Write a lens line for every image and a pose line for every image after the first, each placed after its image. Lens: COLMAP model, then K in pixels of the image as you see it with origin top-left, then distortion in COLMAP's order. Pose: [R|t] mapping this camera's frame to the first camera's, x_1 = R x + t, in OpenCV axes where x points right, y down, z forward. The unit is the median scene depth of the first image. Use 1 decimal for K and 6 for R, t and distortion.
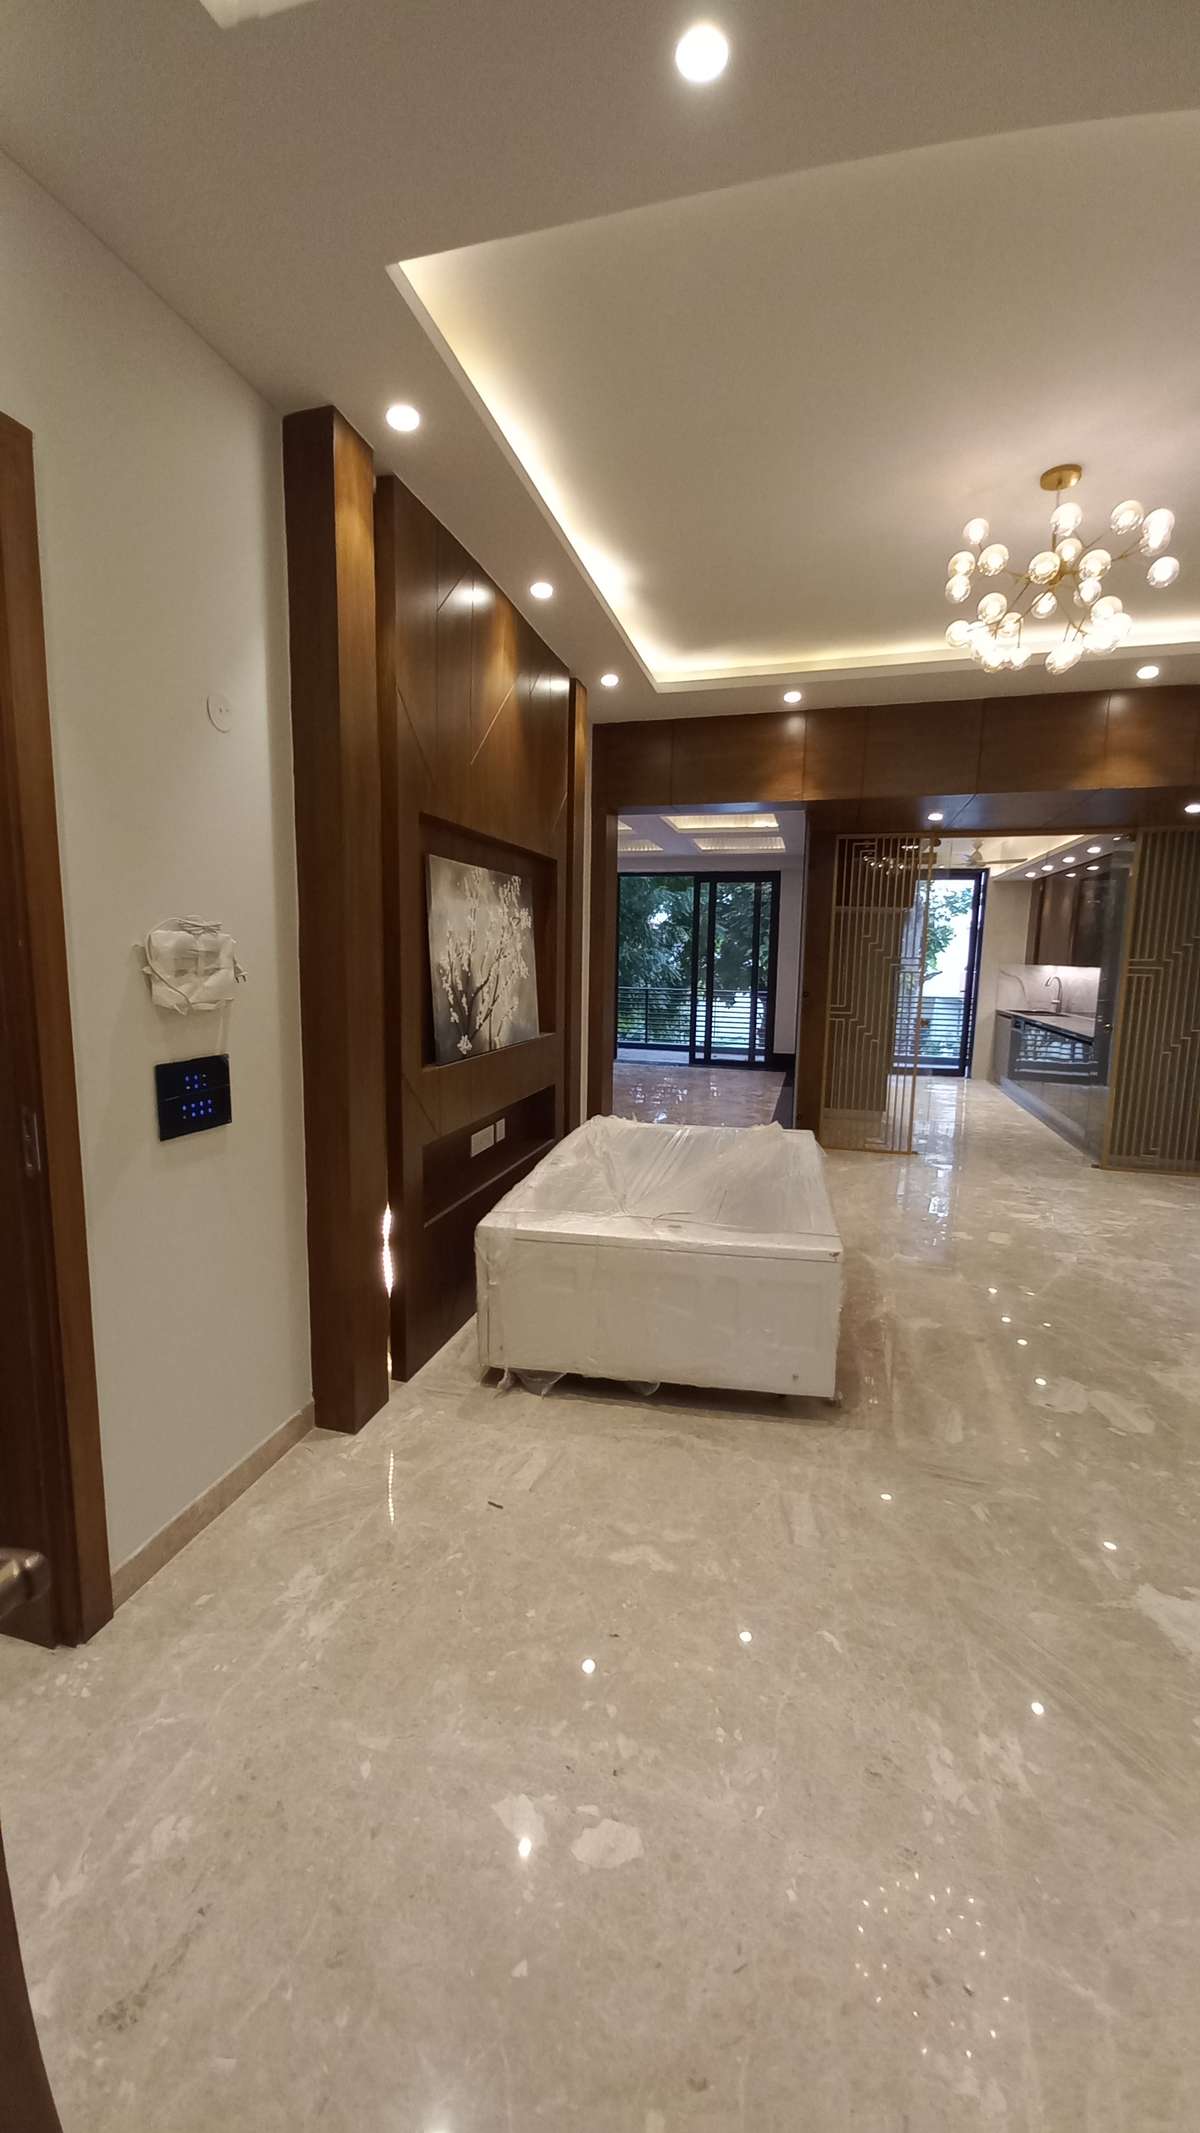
lens RADIAL K [[825.0, 0, 595.0], [0, 825.0, 1077.5], [0, 0, 1]] dist [-0.006463, -0.001776]
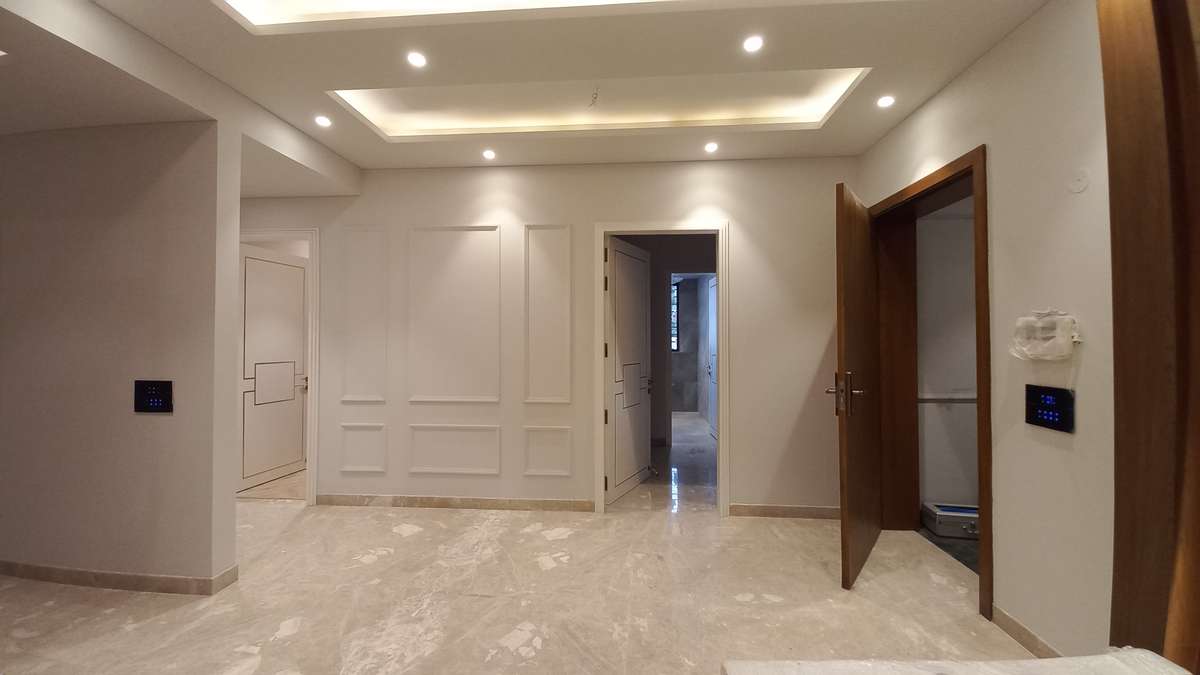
lens RADIAL K [[464.1, 0, 604.3], [0, 464.1, 332.0], [0, 0, 1]] dist [-0.006463, -0.001776]
pose [[-0.979189, -0.014561, -0.202428, 0.662532], [-0.040256, 0.991539, 0.123407, -0.224924], [0.198919, 0.128987, -0.971490, 1.766408]]
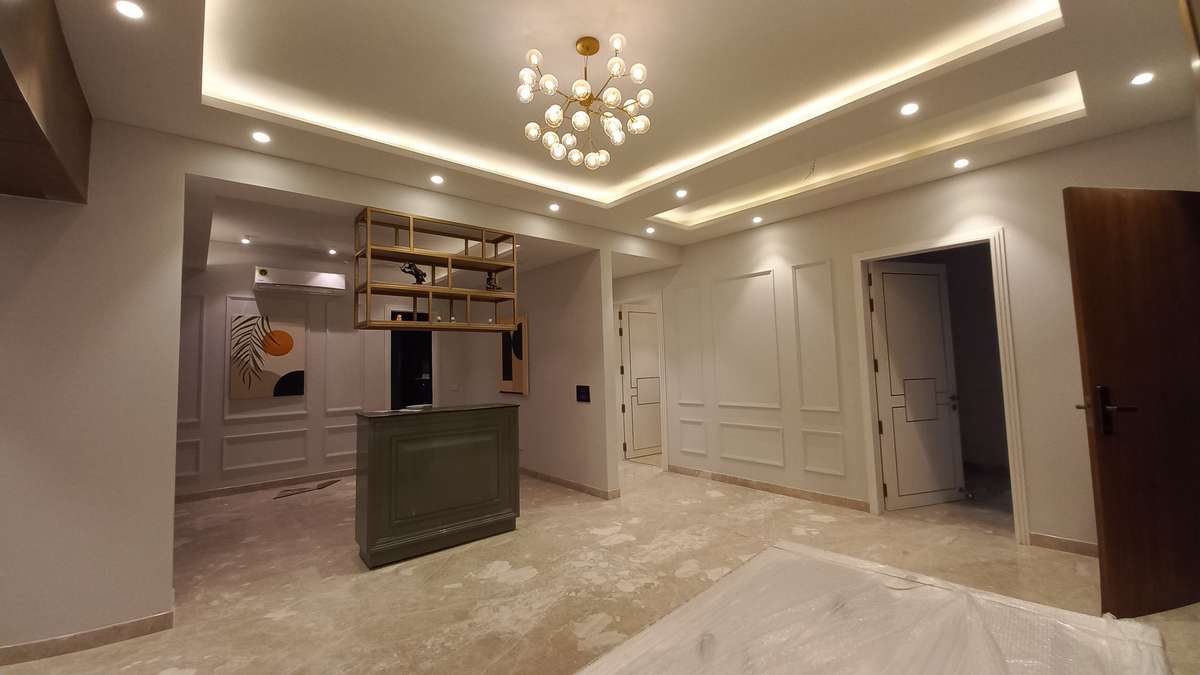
lens RADIAL K [[464.1, 0, 597.8], [0, 464.1, 338.3], [0, 0, 1]] dist [-0.006463, -0.001776]
pose [[-0.832978, 0.041808, 0.551724, 0.128565], [0.099546, 0.992194, 0.075107, -0.325536], [-0.544277, 0.117484, -0.830638, 2.349170]]
